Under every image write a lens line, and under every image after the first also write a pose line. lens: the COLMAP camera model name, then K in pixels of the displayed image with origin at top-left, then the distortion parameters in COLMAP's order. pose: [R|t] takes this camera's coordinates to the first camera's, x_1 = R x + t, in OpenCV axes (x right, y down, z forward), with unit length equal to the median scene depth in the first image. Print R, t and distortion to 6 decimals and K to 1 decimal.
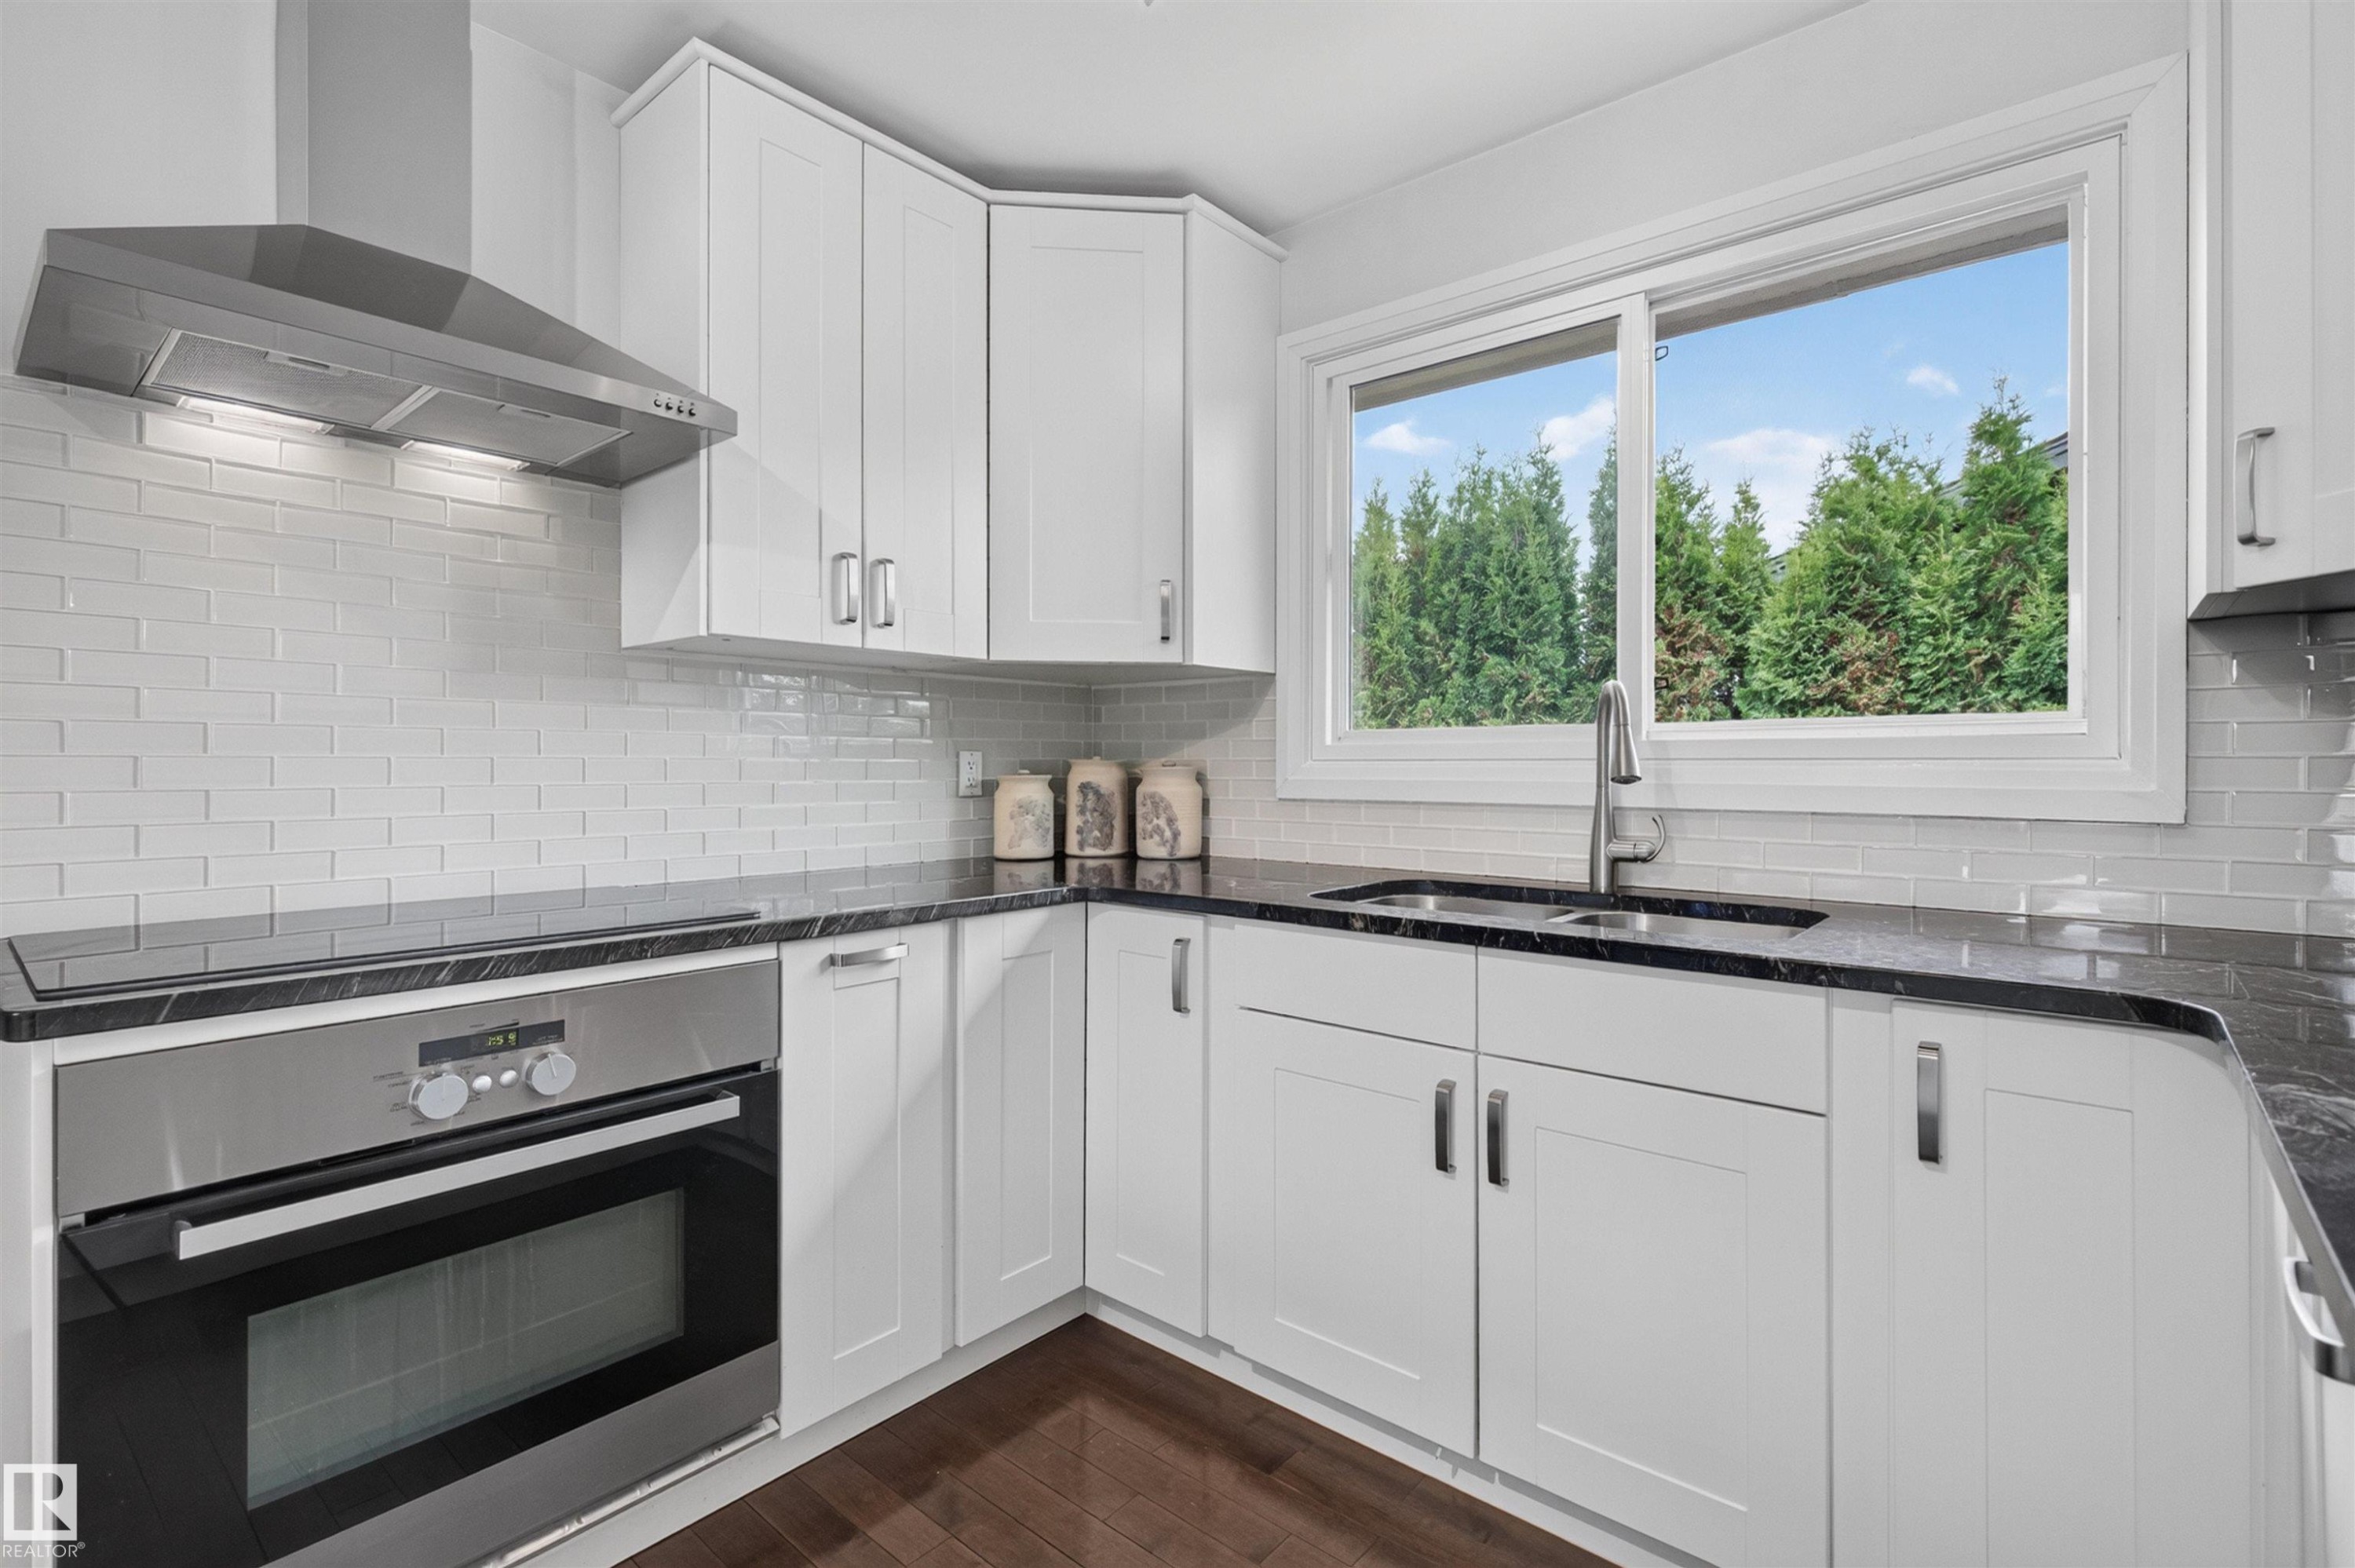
lens RADIAL K [[1090.2, 0, 1057.3], [0, 1090.2, 763.8], [0, 0, 1]] dist [0.000540, -0.001263]
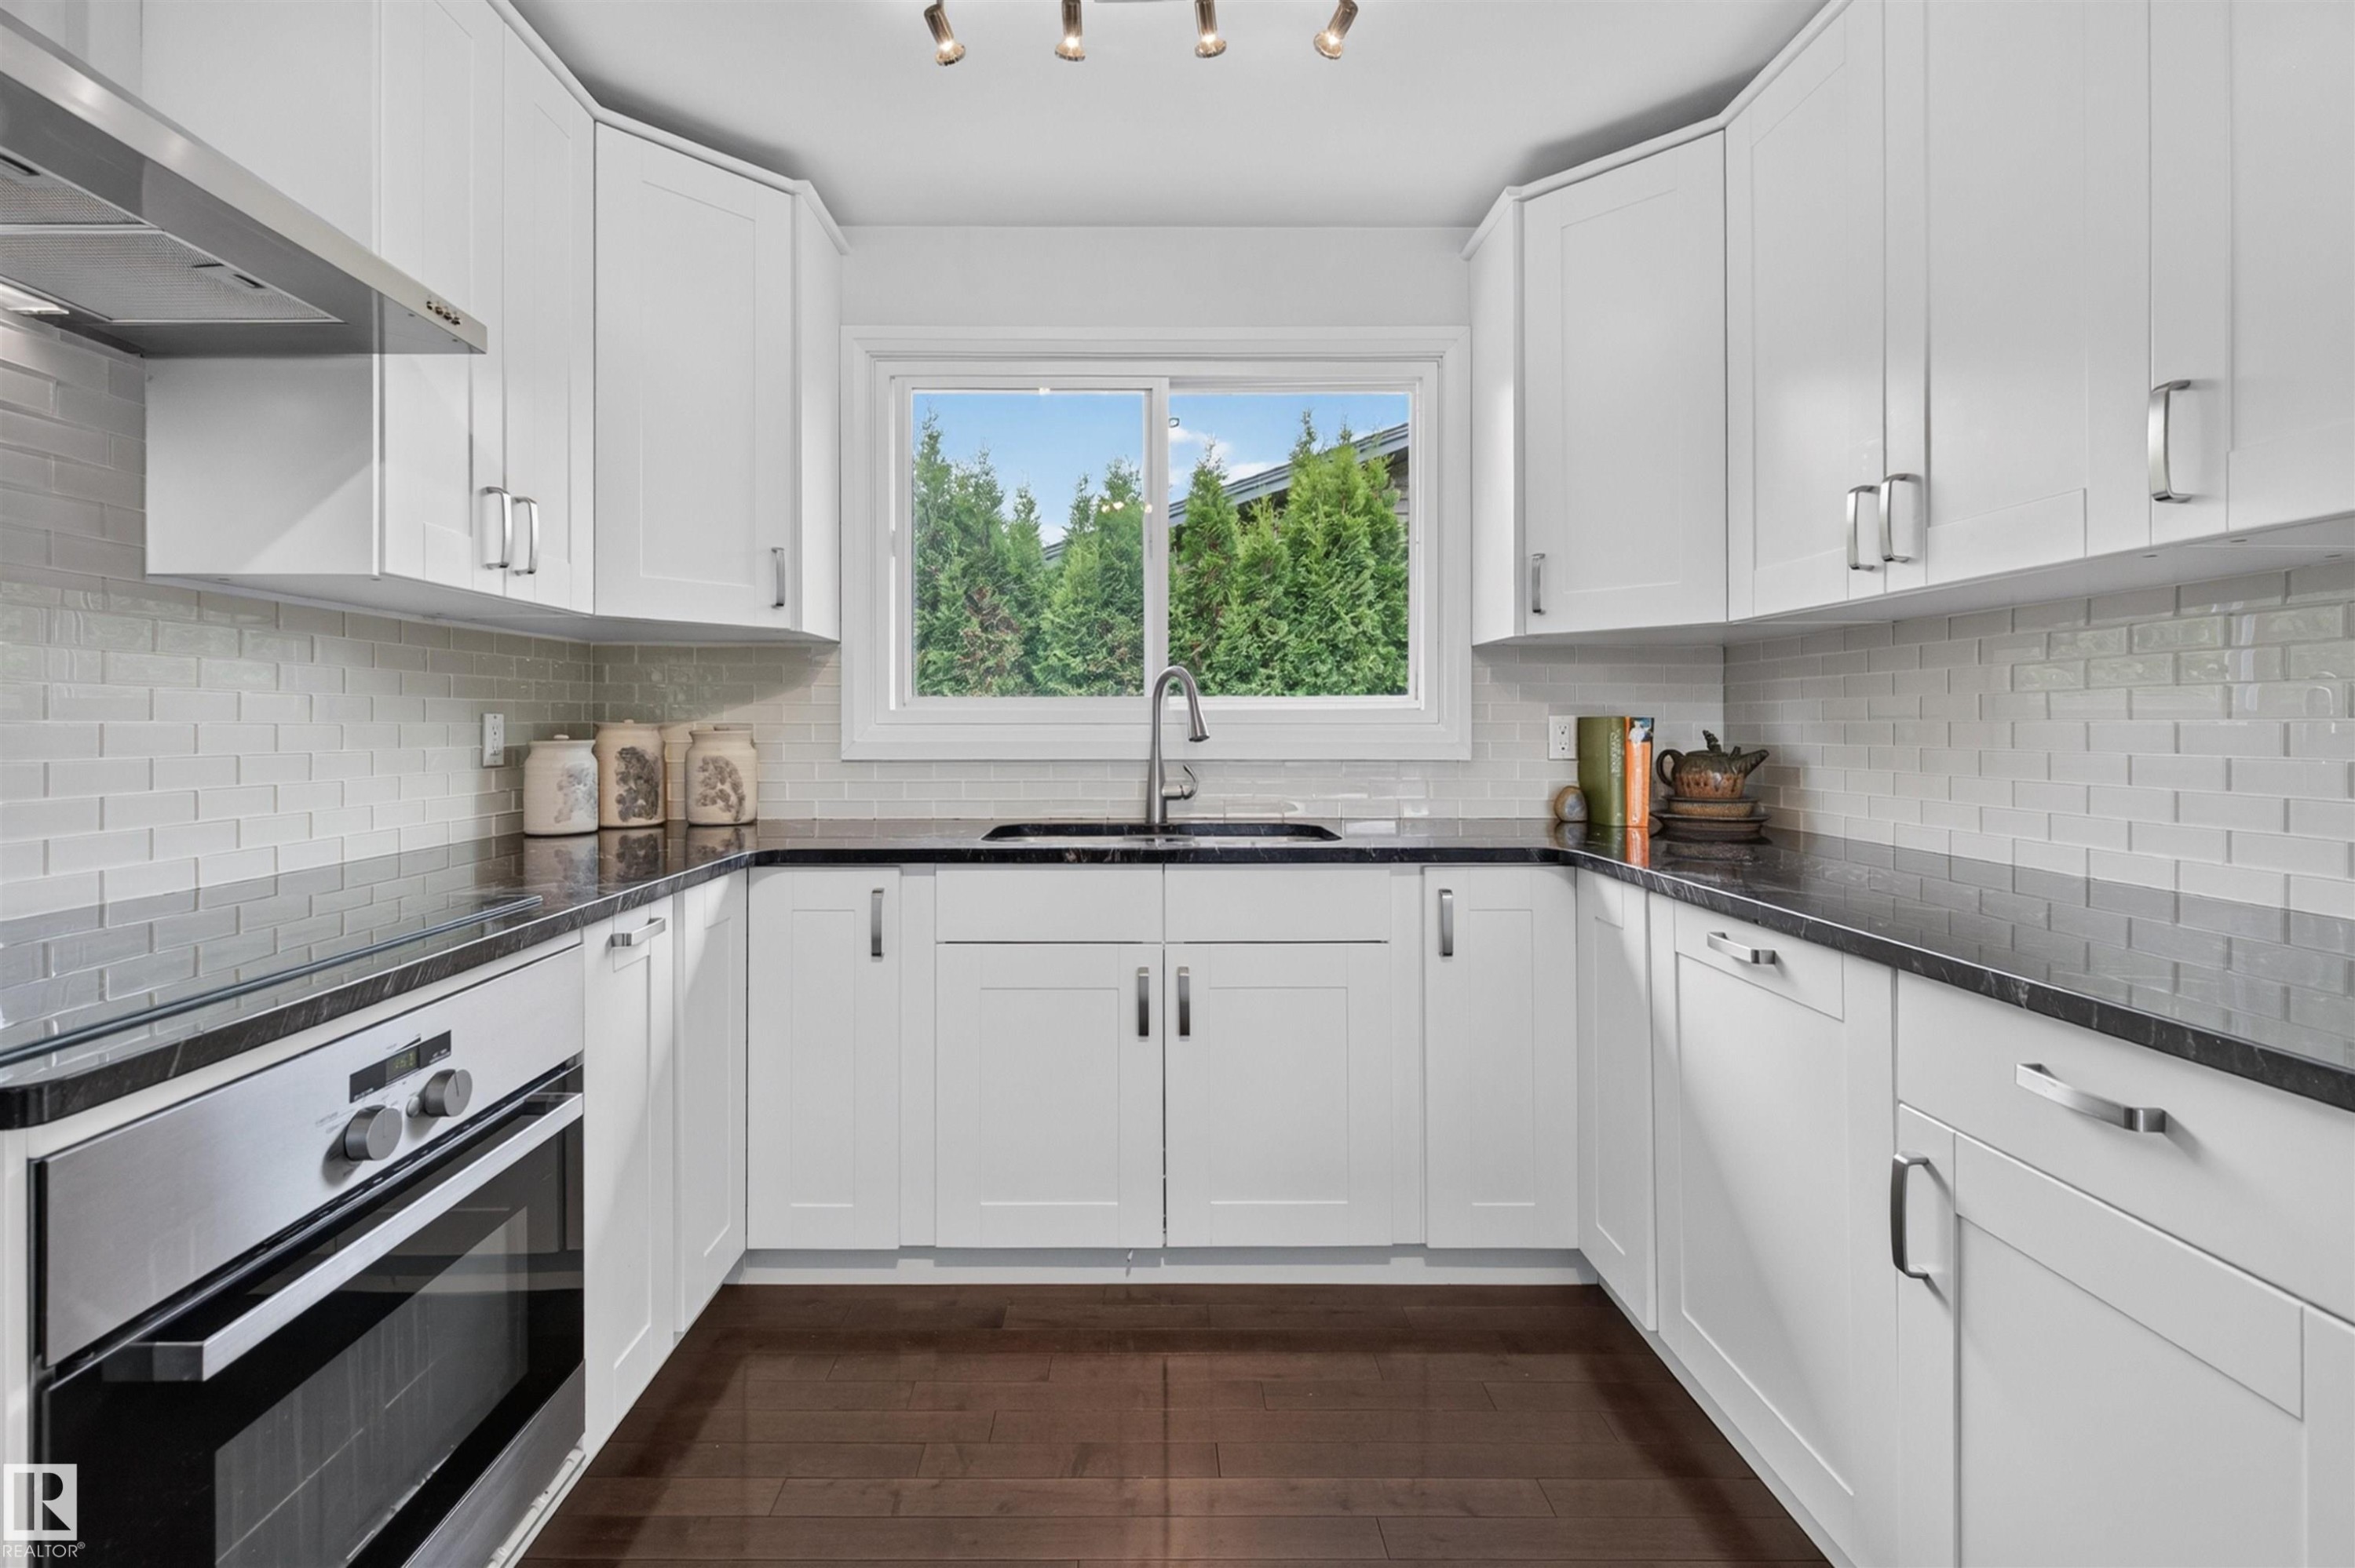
lens RADIAL K [[1086.0, 0, 1179.3], [0, 1086.0, 725.8], [0, 0, 1]] dist [-0.015097, 0.000268]
pose [[0.748896, -0.001157, 0.662686, -0.244755], [0.001130, 0.999999, 0.000469, -0.001909], [-0.662687, 0.000398, 0.748897, -0.005442]]
